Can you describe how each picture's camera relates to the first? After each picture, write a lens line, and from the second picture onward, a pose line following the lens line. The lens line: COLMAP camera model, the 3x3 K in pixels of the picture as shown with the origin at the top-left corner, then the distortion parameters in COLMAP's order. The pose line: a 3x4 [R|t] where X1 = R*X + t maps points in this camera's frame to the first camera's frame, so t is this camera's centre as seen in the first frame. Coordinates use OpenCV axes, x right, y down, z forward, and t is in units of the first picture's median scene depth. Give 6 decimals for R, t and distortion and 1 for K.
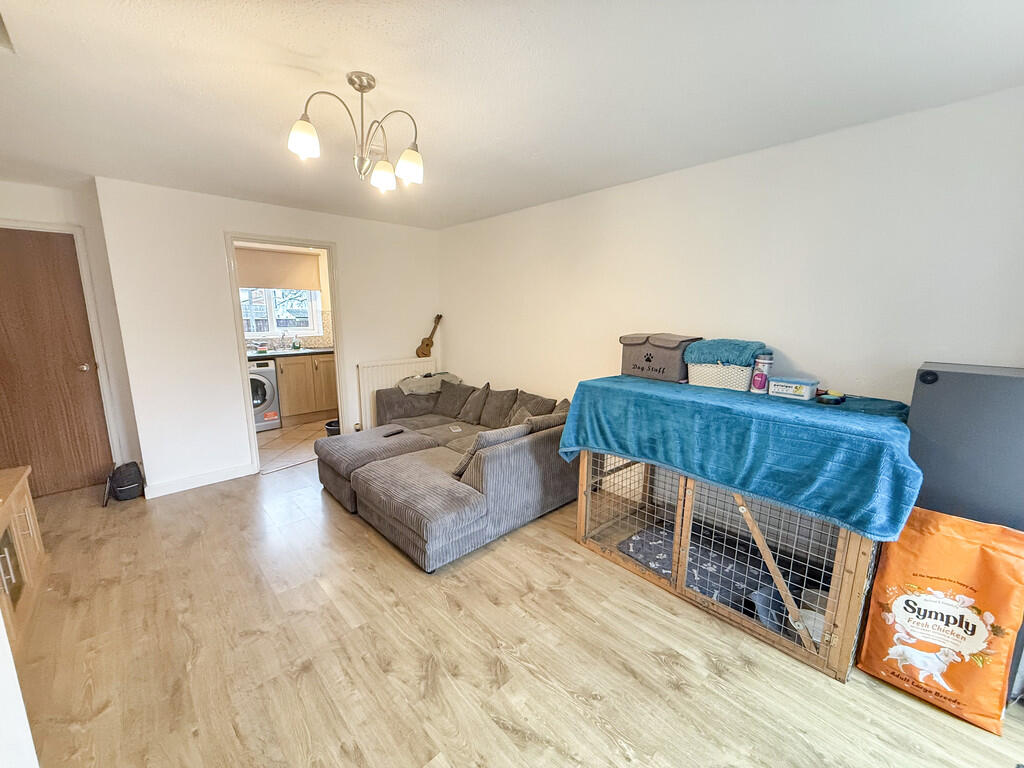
lens RADIAL K [[407.4, 0, 513.1], [0, 407.4, 377.0], [0, 0, 1]] dist [0.002031, -0.000449]
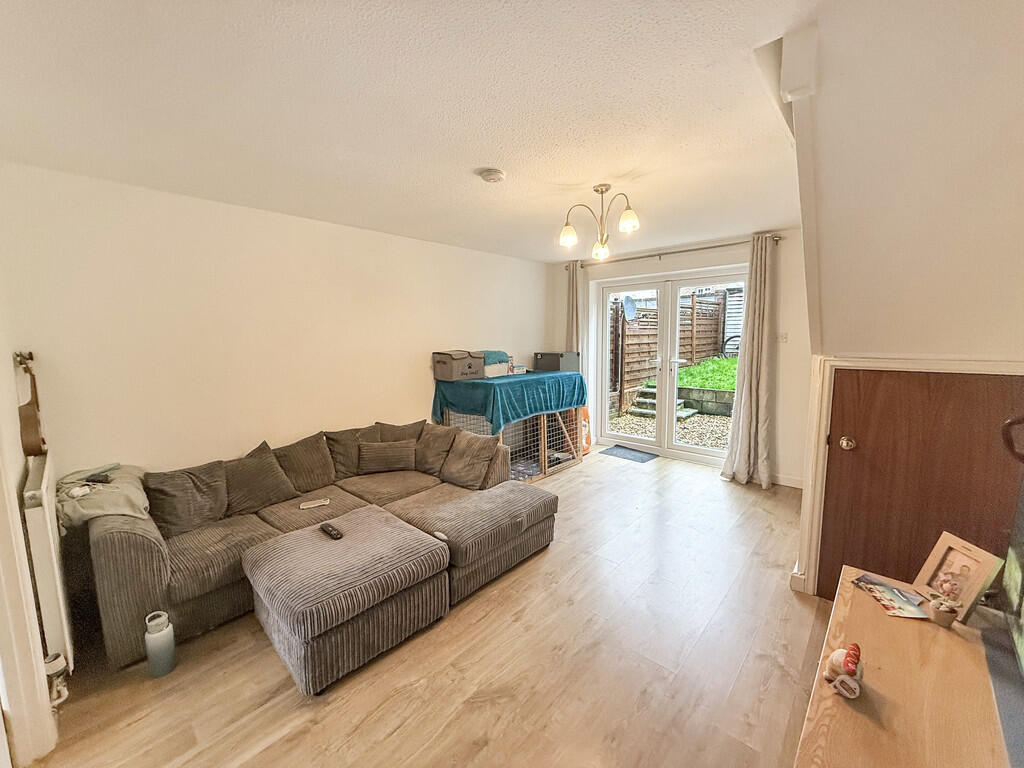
lens RADIAL K [[407.4, 0, 505.2], [0, 407.4, 382.4], [0, 0, 1]] dist [0.002031, -0.000449]
pose [[-0.060636, -0.112409, 0.991810, -1.672505], [0.183778, 0.975394, 0.121784, -0.208398], [-0.981096, 0.189657, -0.038486, 1.326767]]
